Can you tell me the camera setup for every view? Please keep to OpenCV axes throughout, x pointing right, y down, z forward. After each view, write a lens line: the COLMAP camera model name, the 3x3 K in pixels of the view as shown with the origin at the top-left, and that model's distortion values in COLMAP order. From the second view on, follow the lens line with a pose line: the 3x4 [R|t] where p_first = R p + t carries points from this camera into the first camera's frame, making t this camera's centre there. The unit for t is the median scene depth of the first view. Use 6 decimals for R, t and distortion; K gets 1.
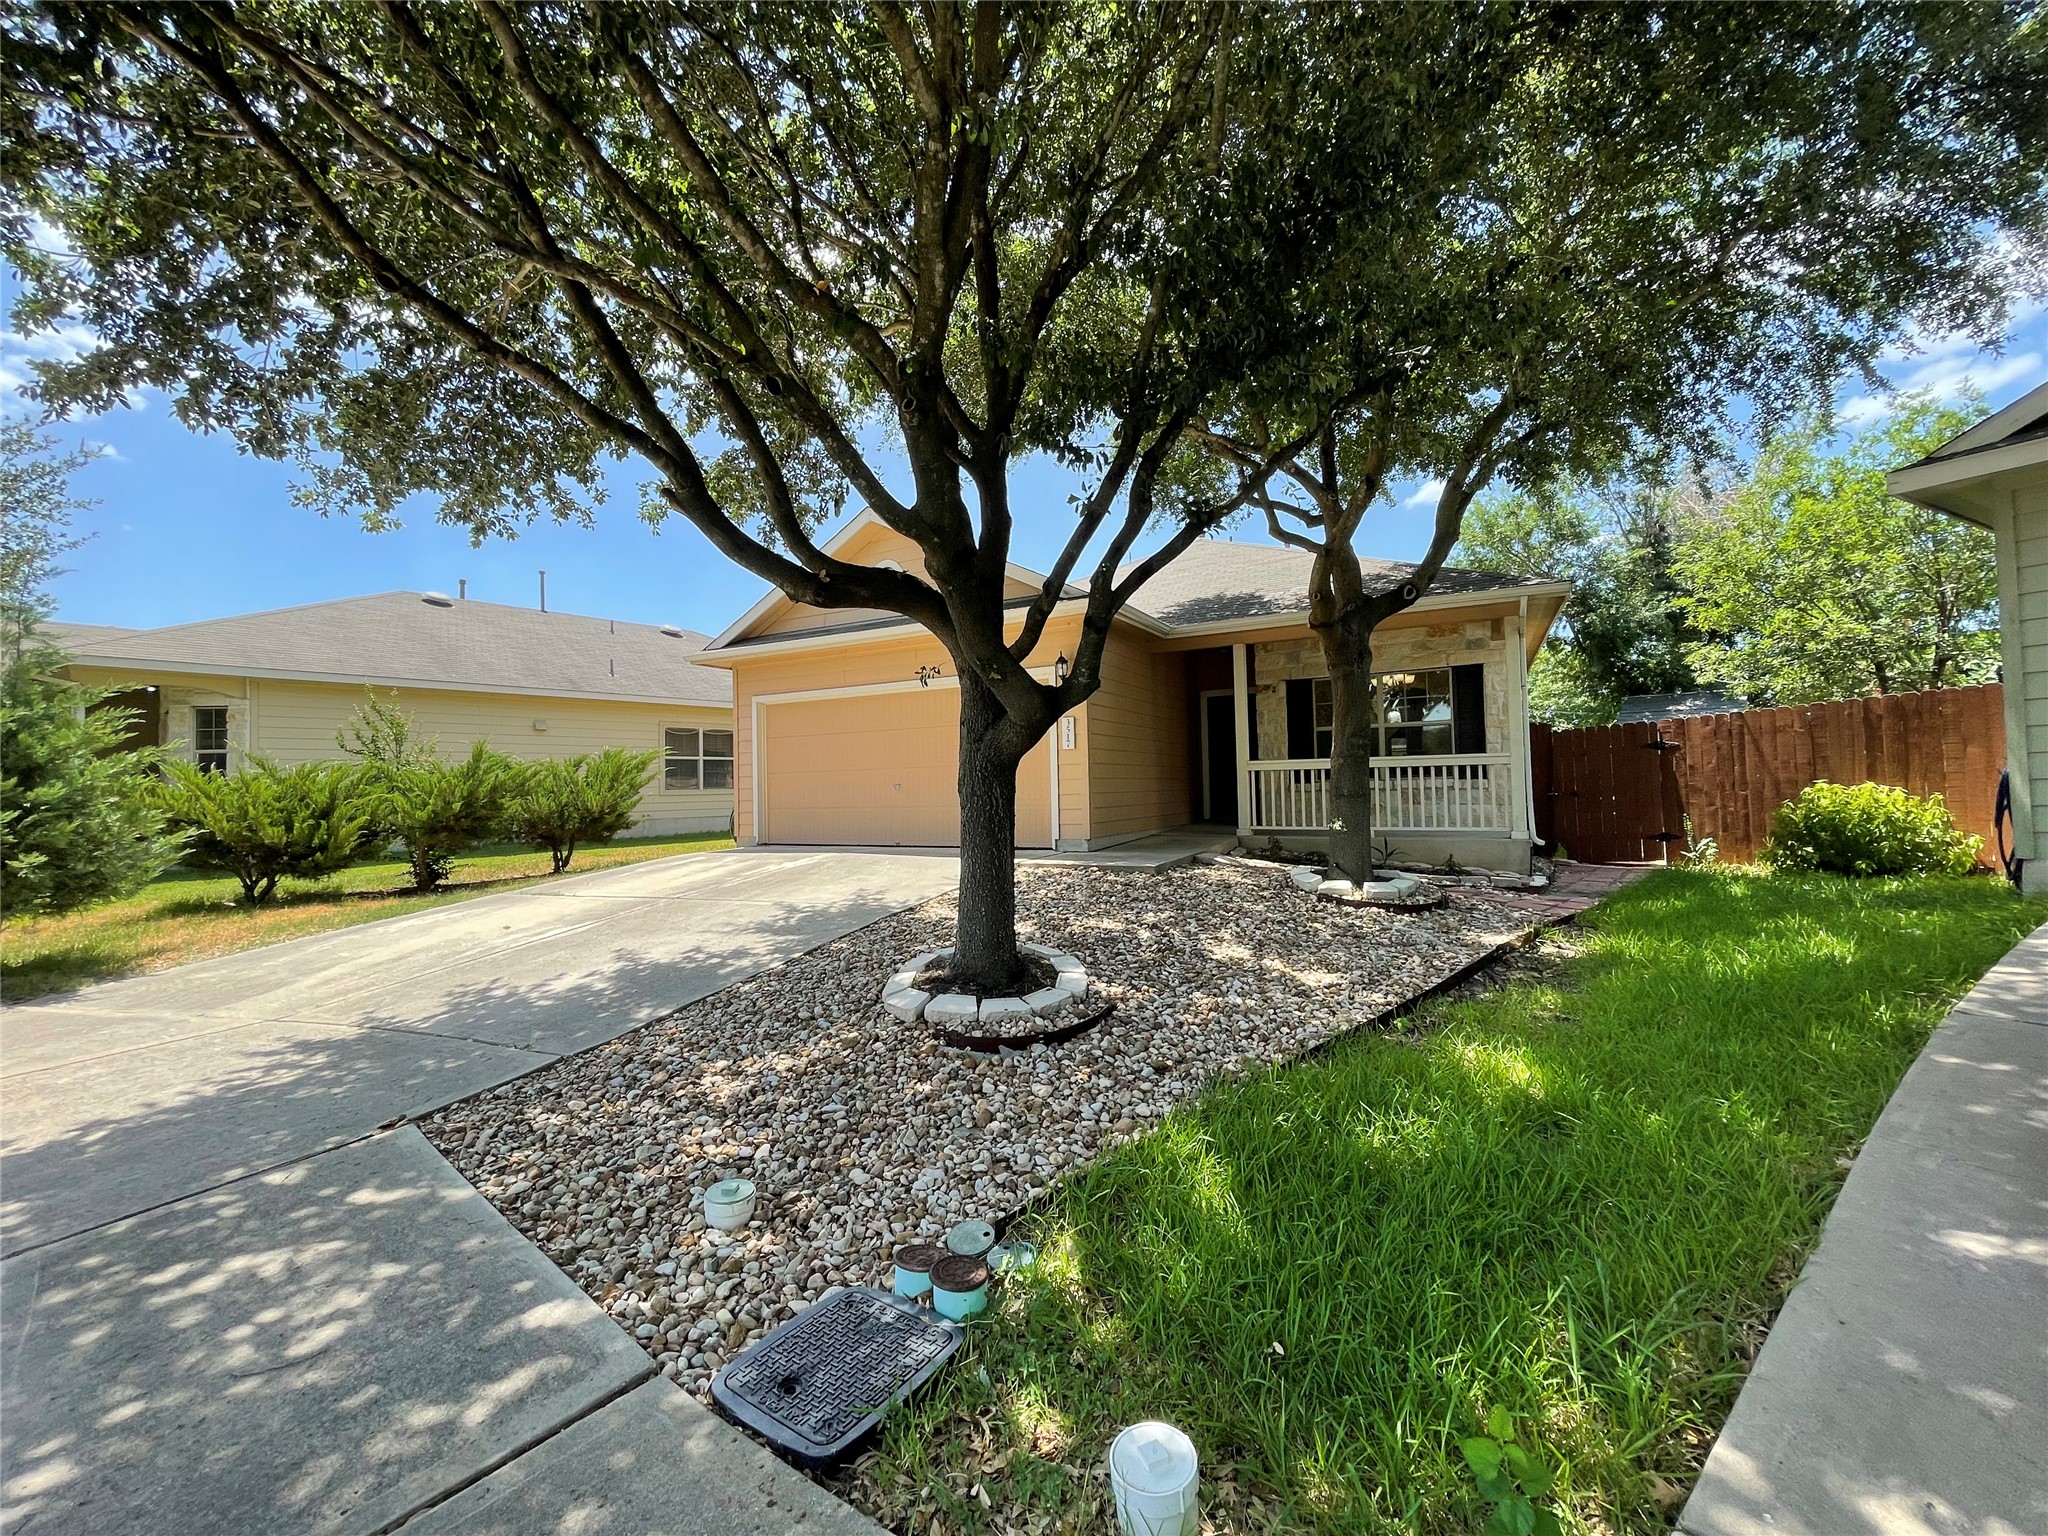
lens RADIAL K [[827.8, 0, 1014.4], [0, 827.8, 767.5], [0, 0, 1]] dist [0.000246, 0.001158]
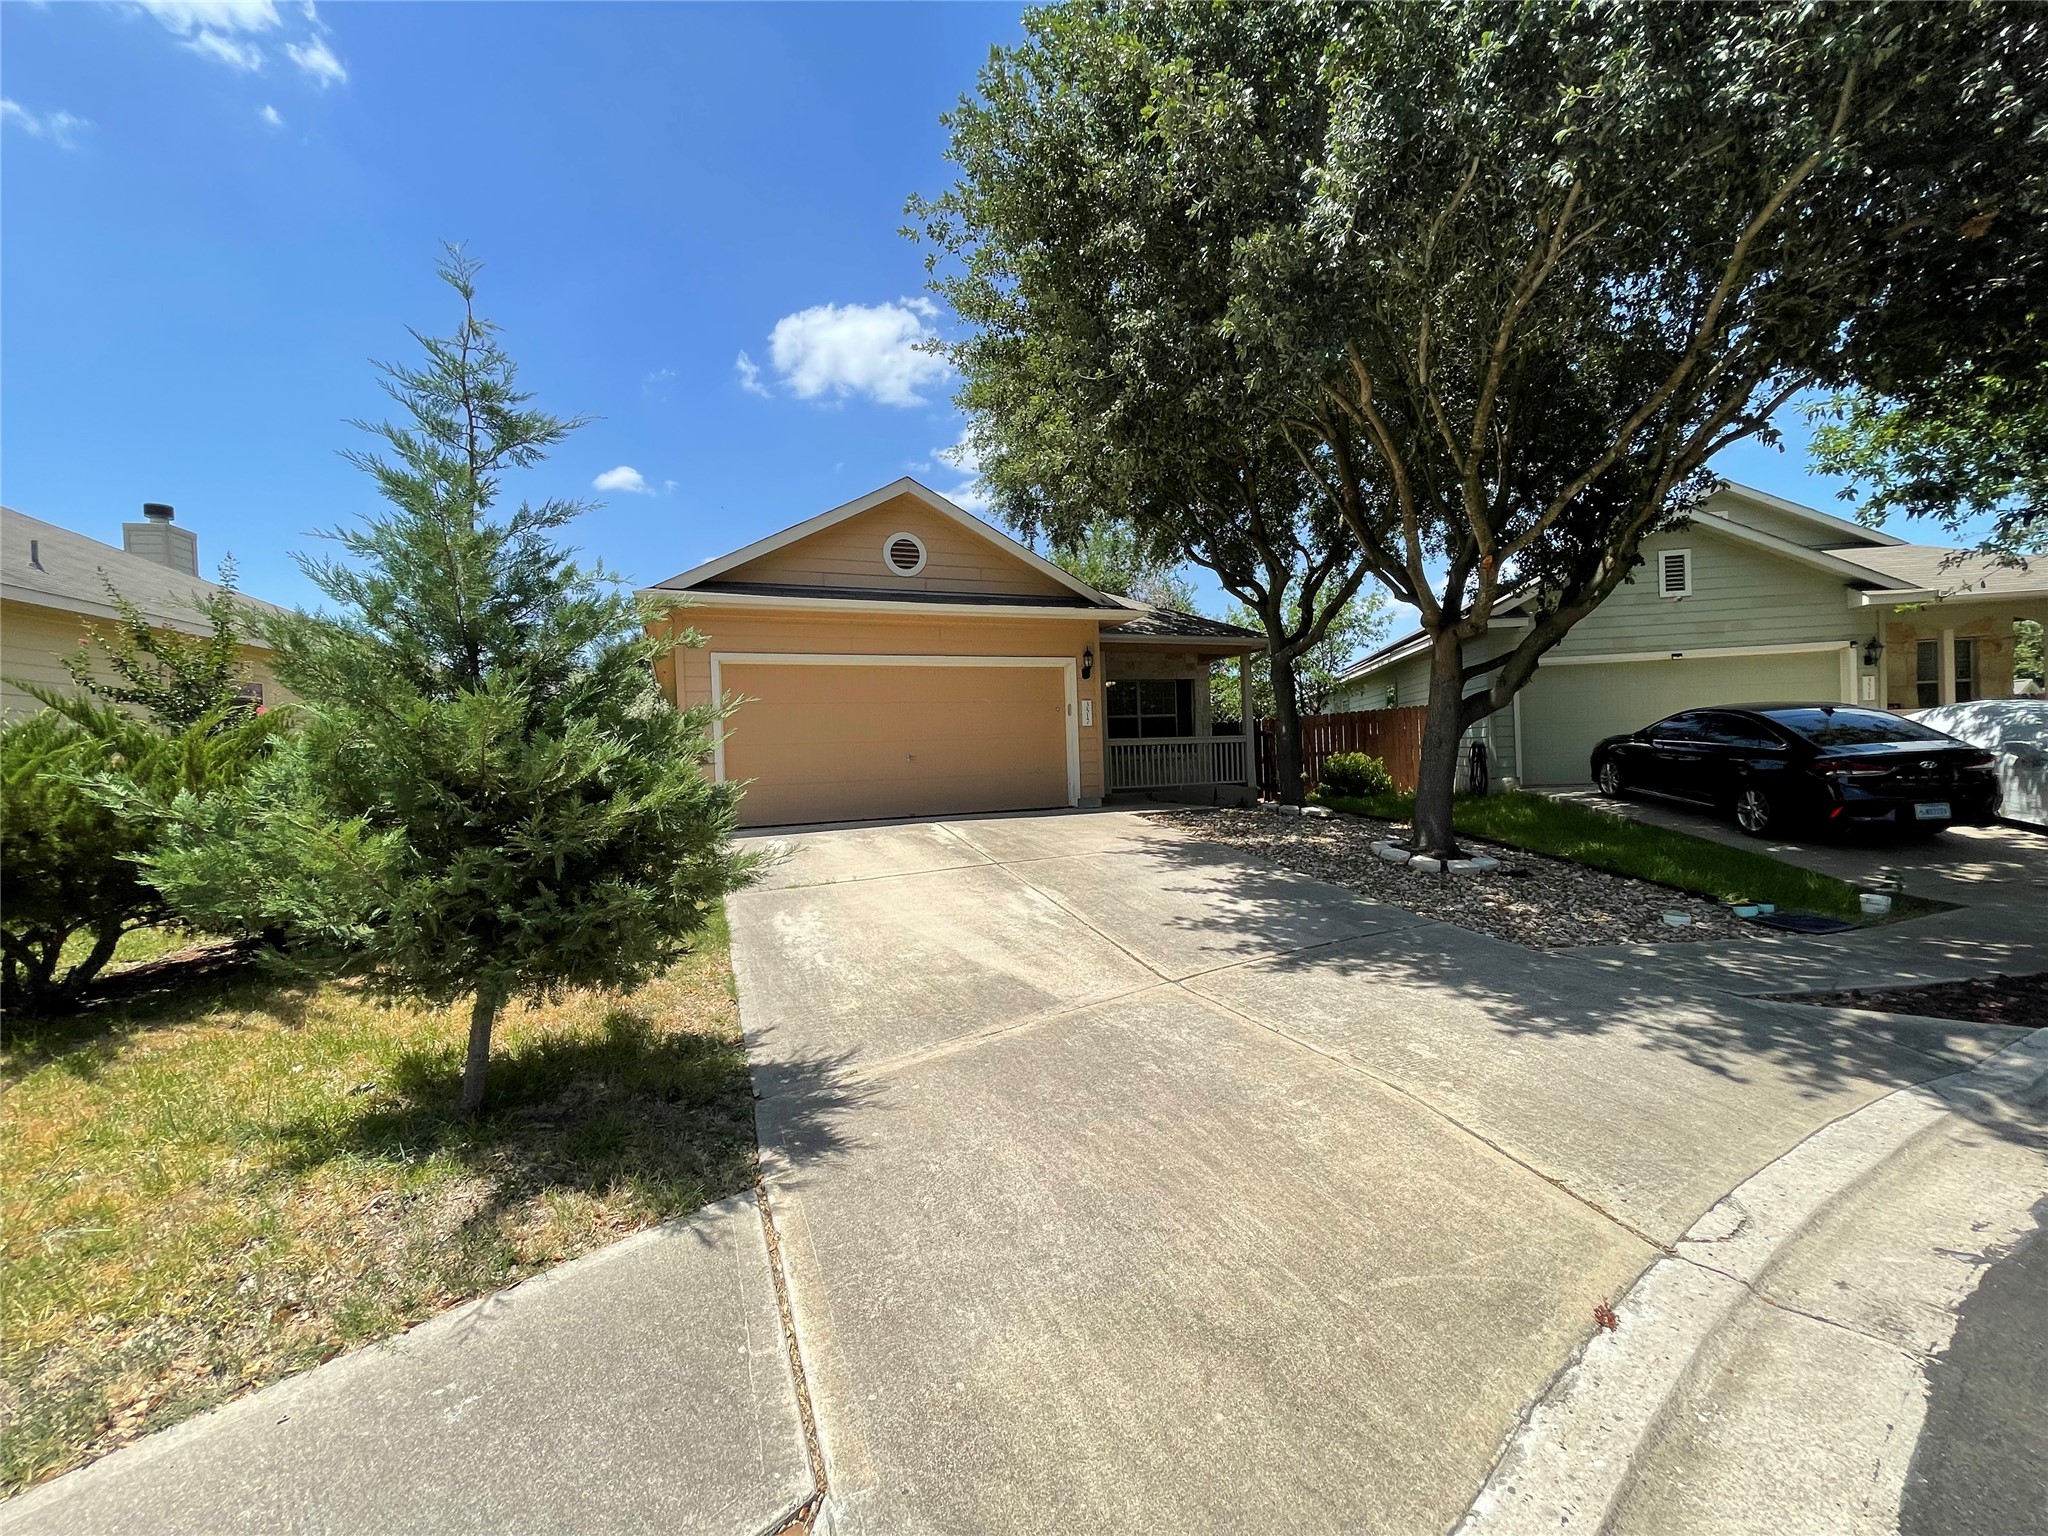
lens RADIAL K [[827.8, 0, 1014.4], [0, 827.8, 767.5], [0, 0, 1]] dist [0.000246, 0.001158]
pose [[0.629945, -0.009174, 0.776586, -0.950028], [-0.000838, 0.999922, 0.012492, 0.024288], [-0.776640, -0.008520, 0.629888, 0.286188]]
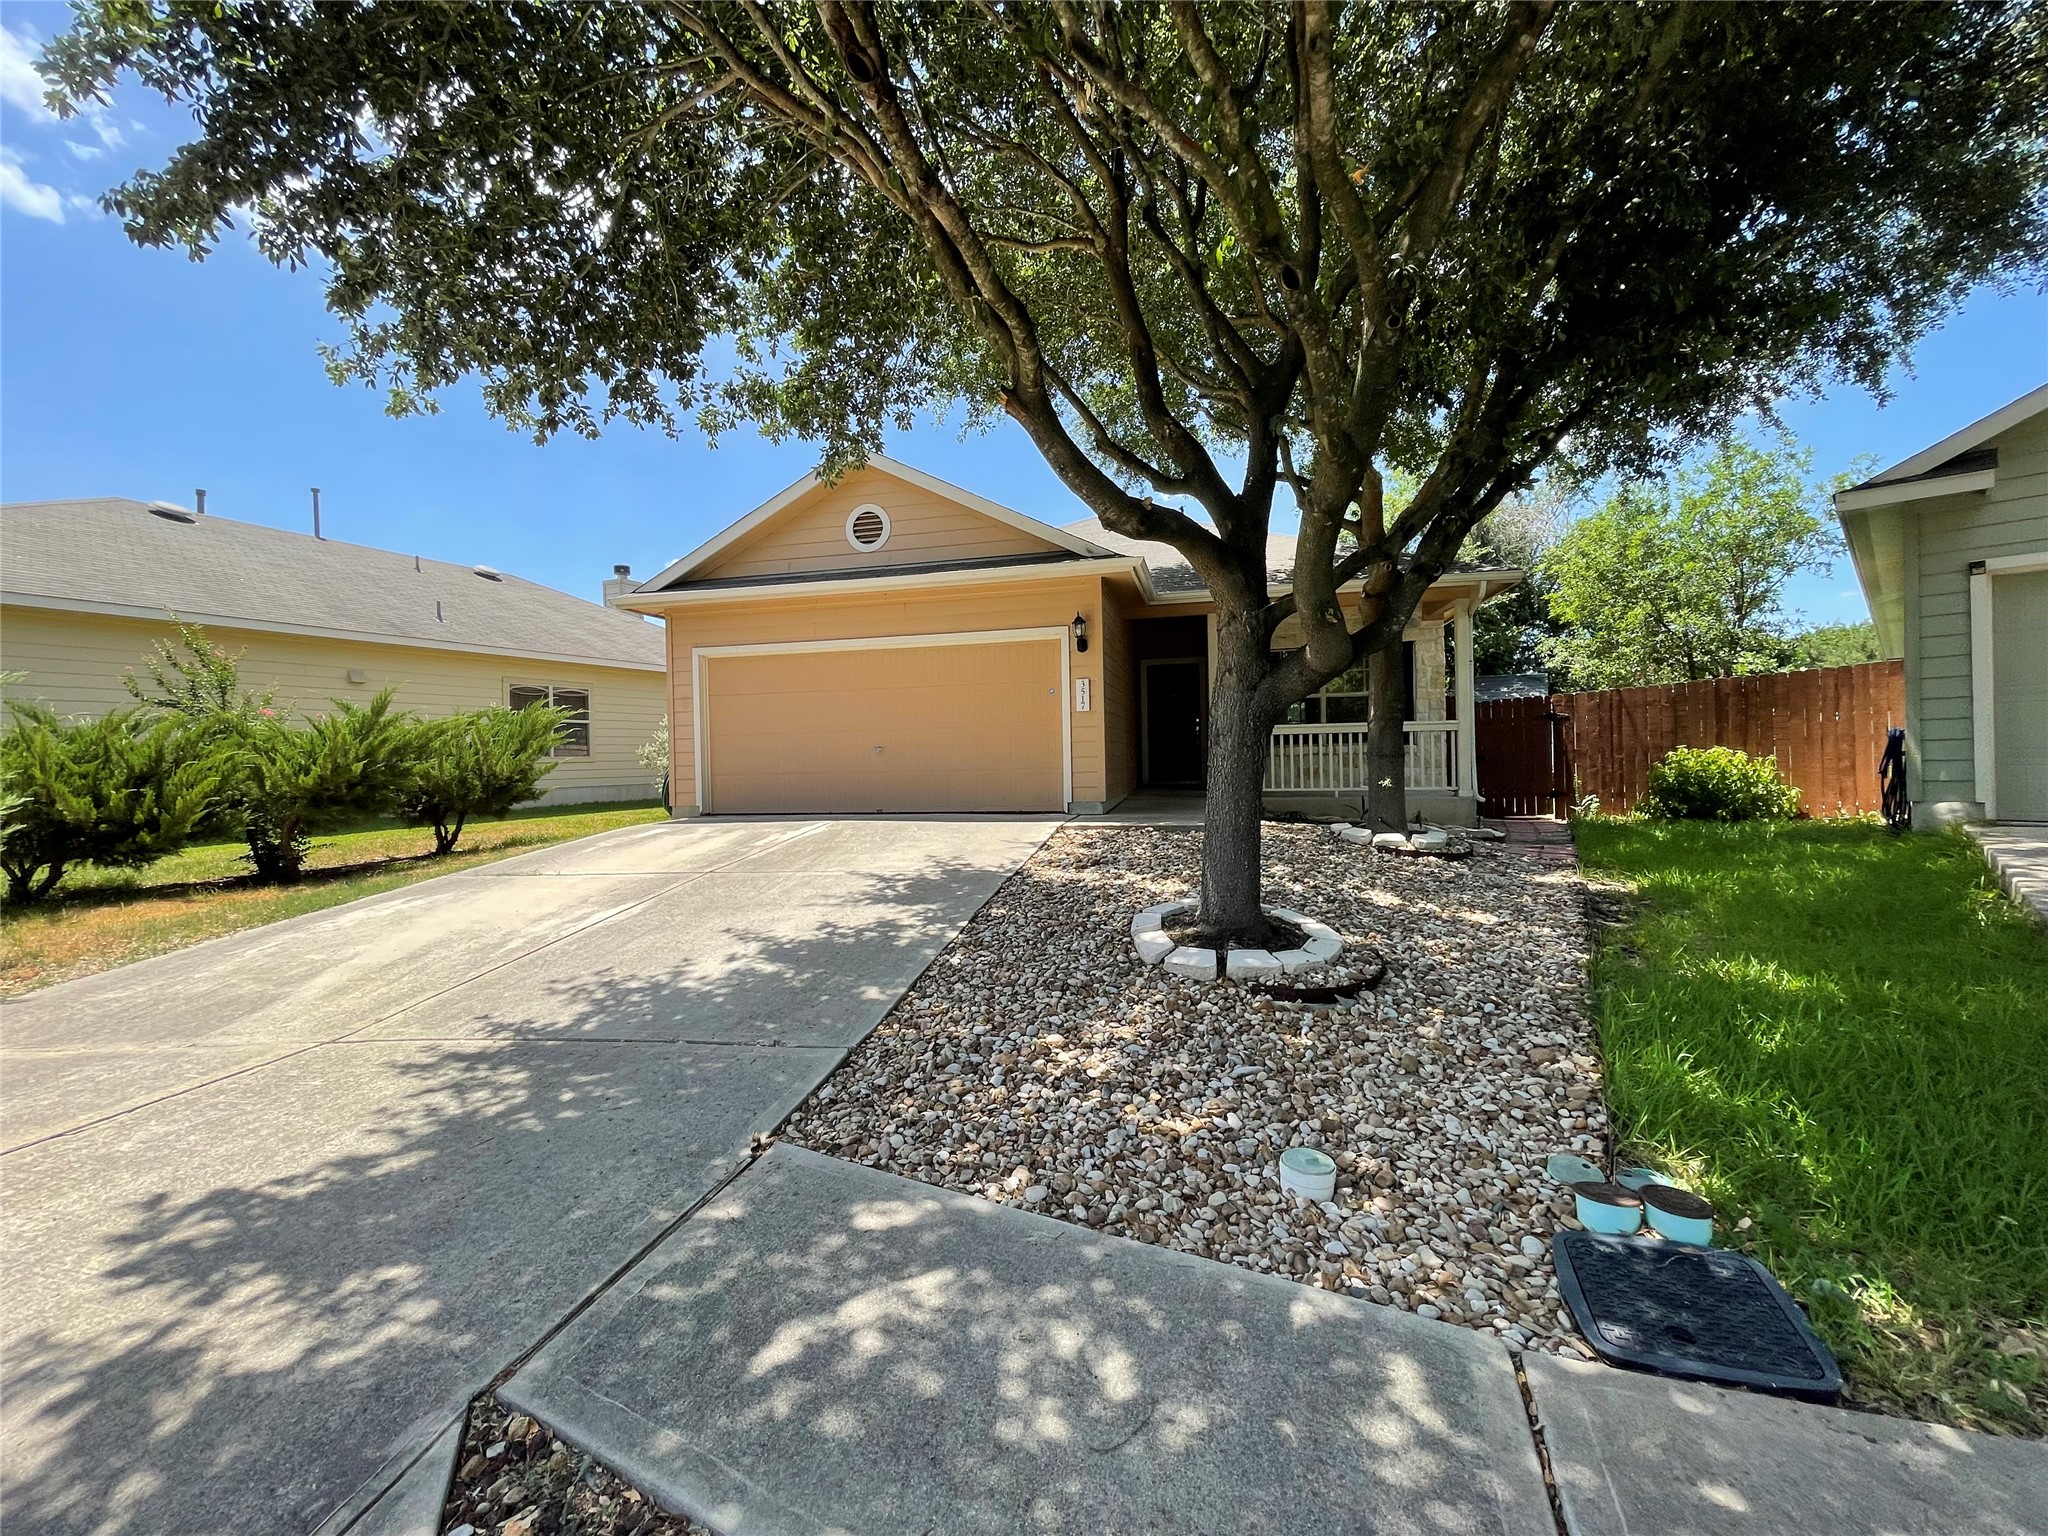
lens RADIAL K [[827.8, 0, 1014.4], [0, 827.8, 767.5], [0, 0, 1]] dist [0.000246, 0.001158]
pose [[0.966448, -0.001197, 0.256861, -0.261624], [-0.007672, 0.999408, 0.033526, 0.012101], [-0.256749, -0.034371, 0.965867, 0.056890]]
